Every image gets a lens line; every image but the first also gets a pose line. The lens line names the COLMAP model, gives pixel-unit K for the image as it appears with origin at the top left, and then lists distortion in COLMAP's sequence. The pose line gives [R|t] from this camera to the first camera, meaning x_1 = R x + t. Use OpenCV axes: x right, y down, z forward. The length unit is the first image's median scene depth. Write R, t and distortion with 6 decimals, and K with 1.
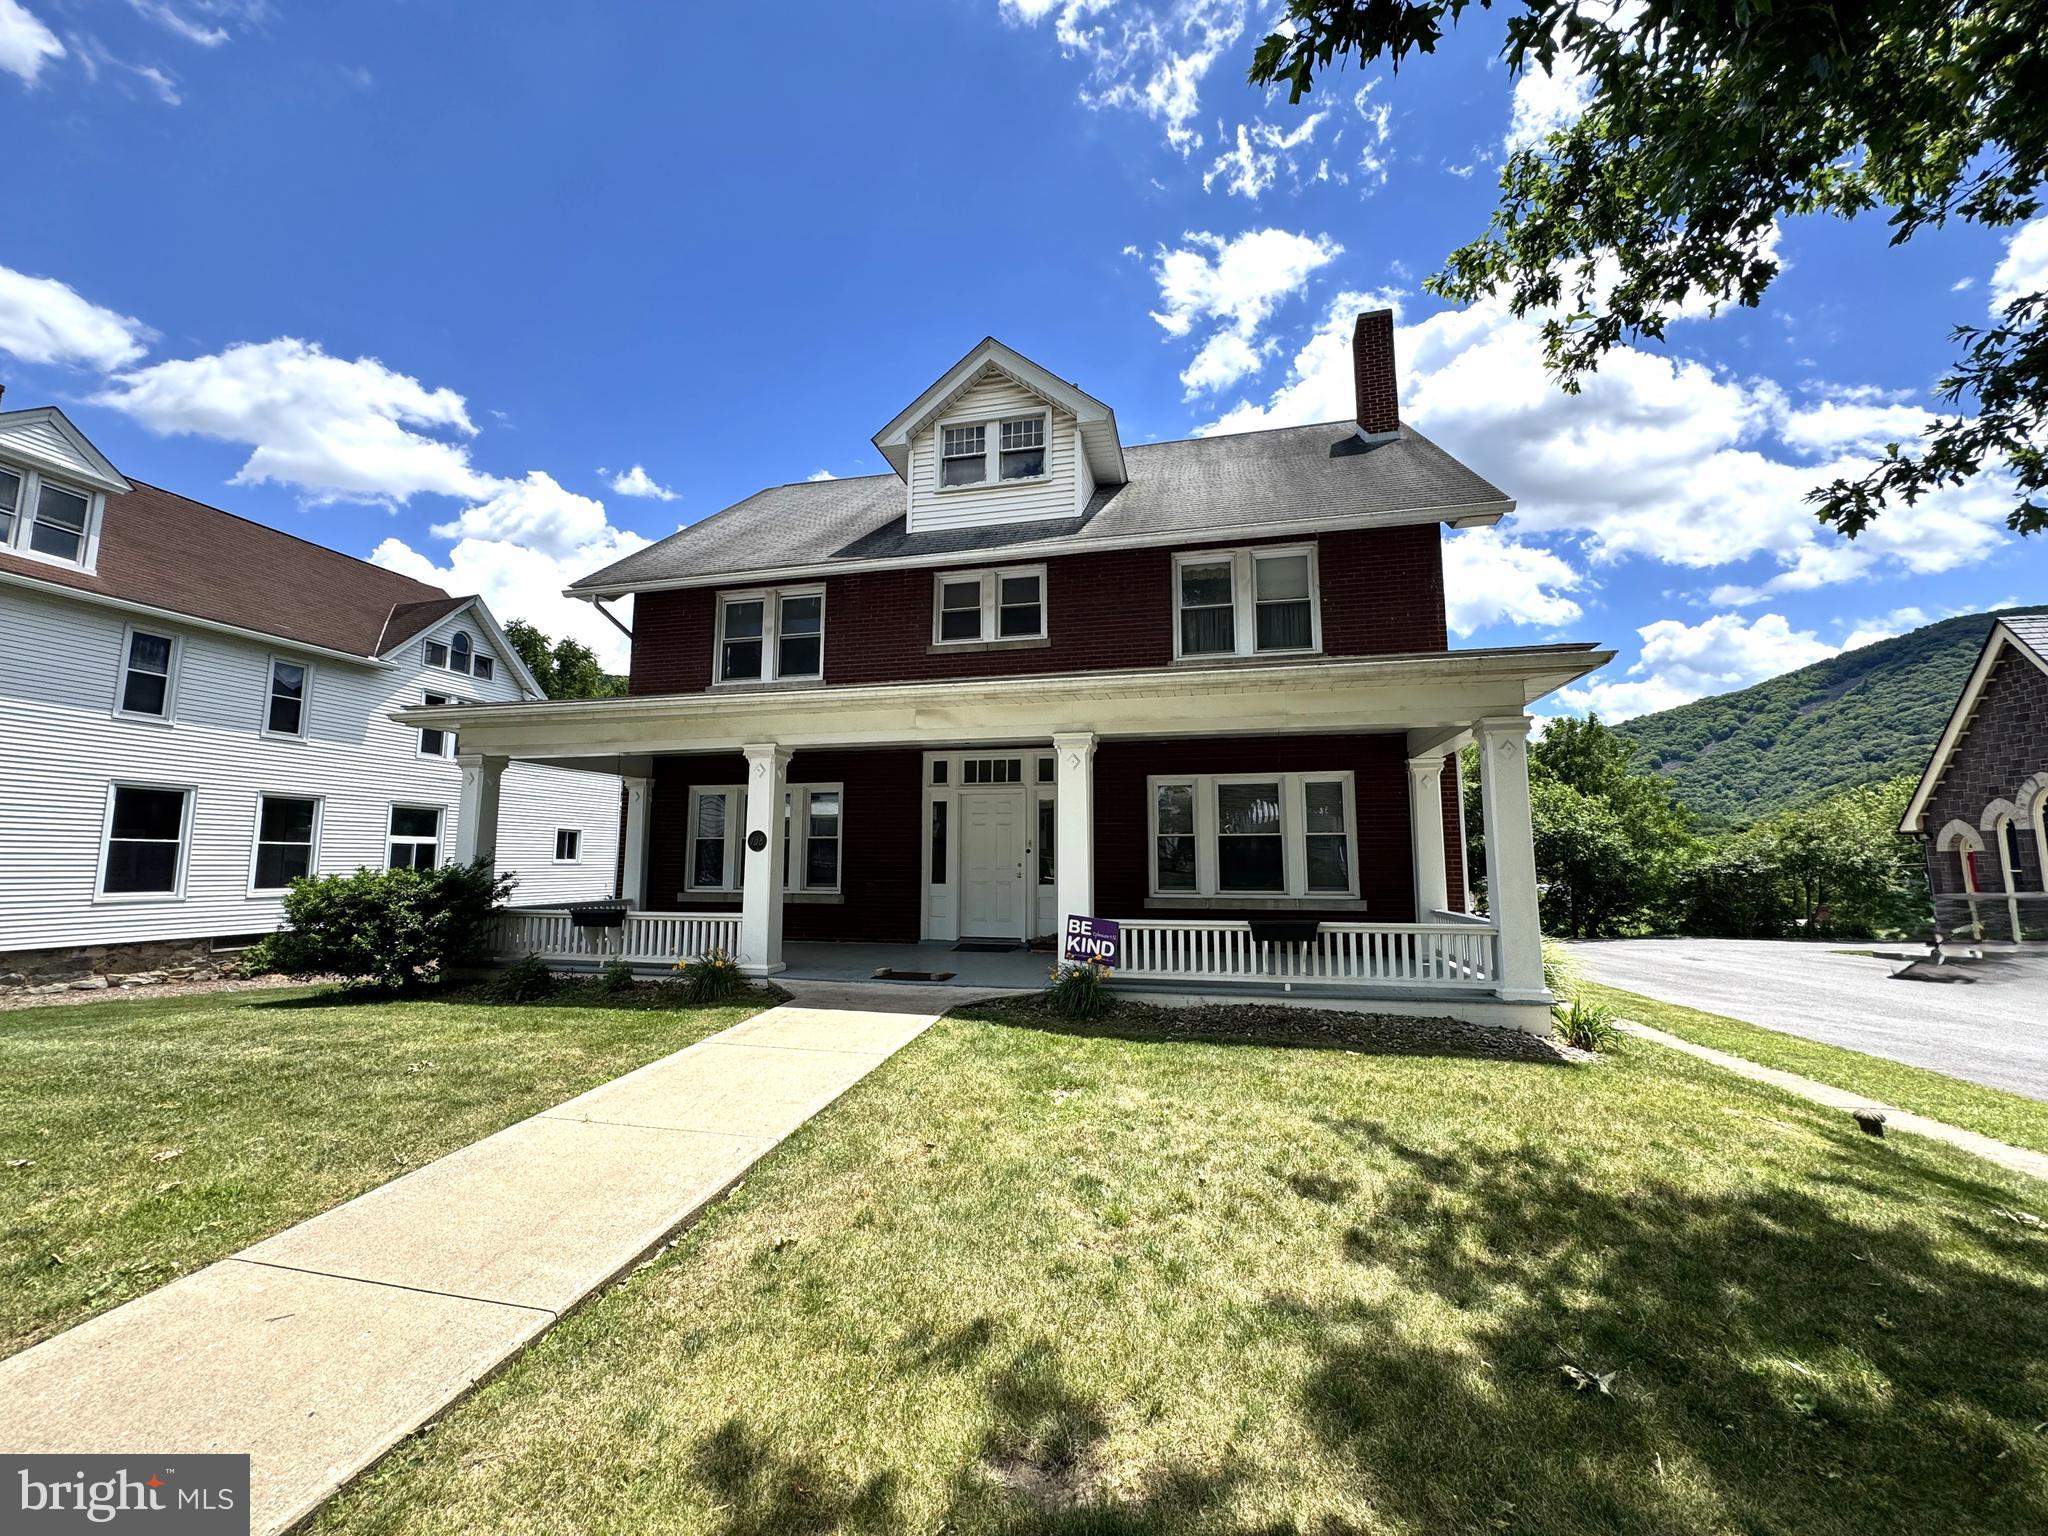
lens RADIAL K [[823.2, 0, 1017.1], [0, 823.2, 767.9], [0, 0, 1]] dist [-0.003499, -0.000067]
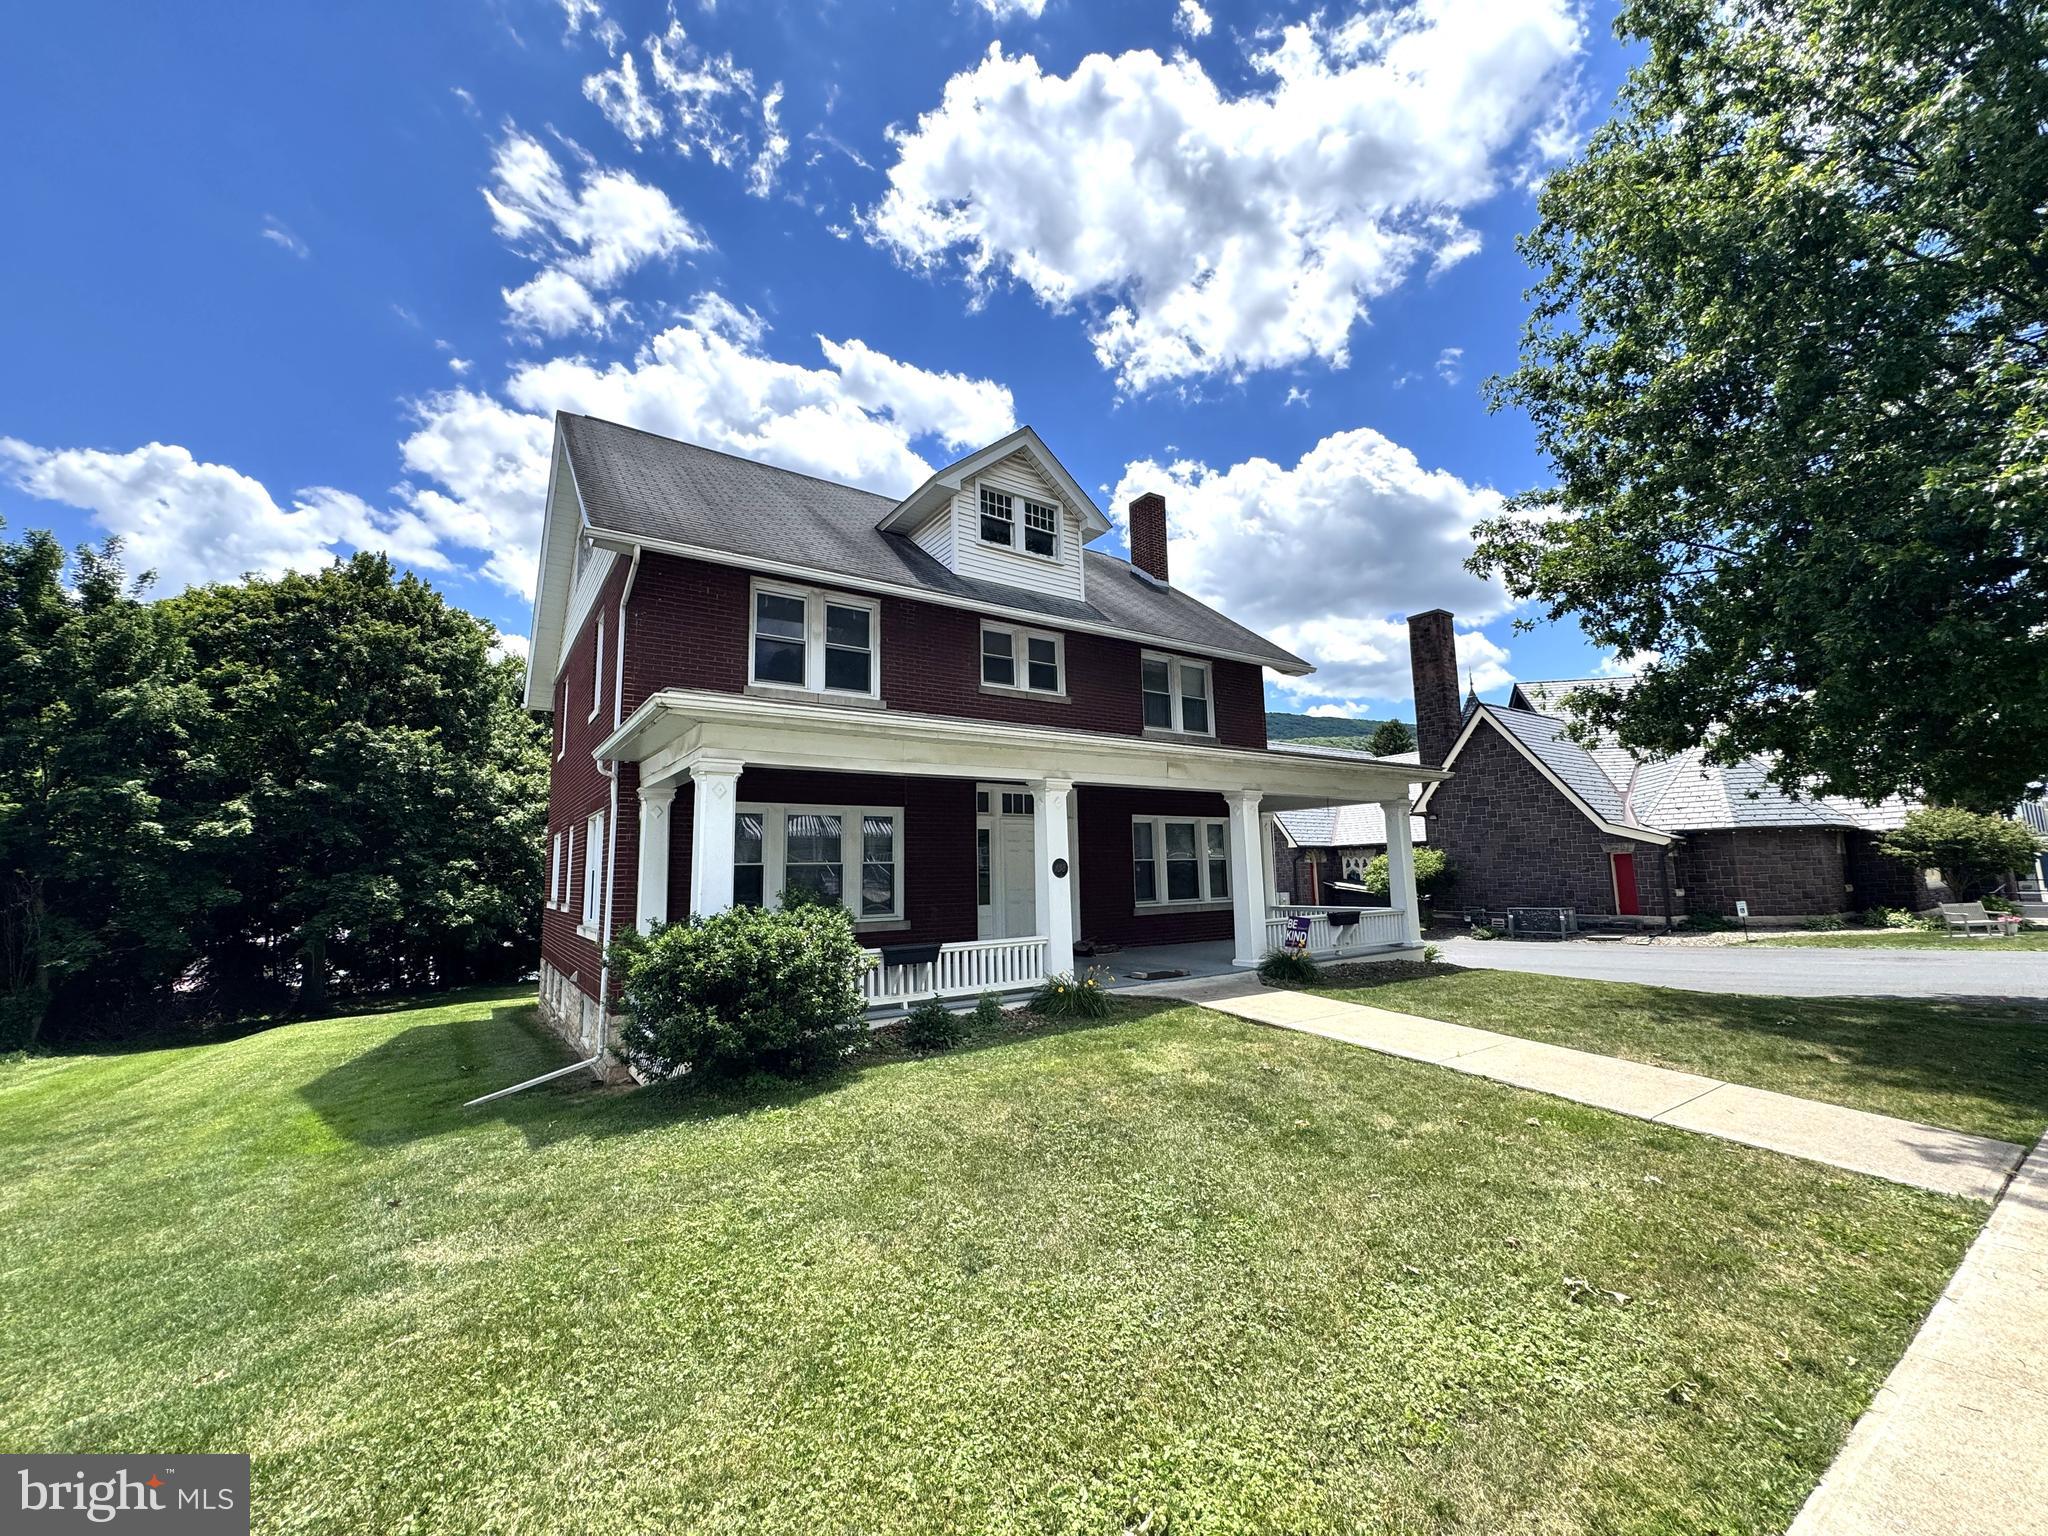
lens RADIAL K [[823.2, 0, 1018.4], [0, 823.2, 765.2], [0, 0, 1]] dist [-0.003499, -0.000067]
pose [[0.666984, 0.085863, 0.740108, -0.869462], [-0.059952, 0.996301, -0.061555, 0.020237], [-0.742656, -0.003315, 0.669665, 0.241623]]
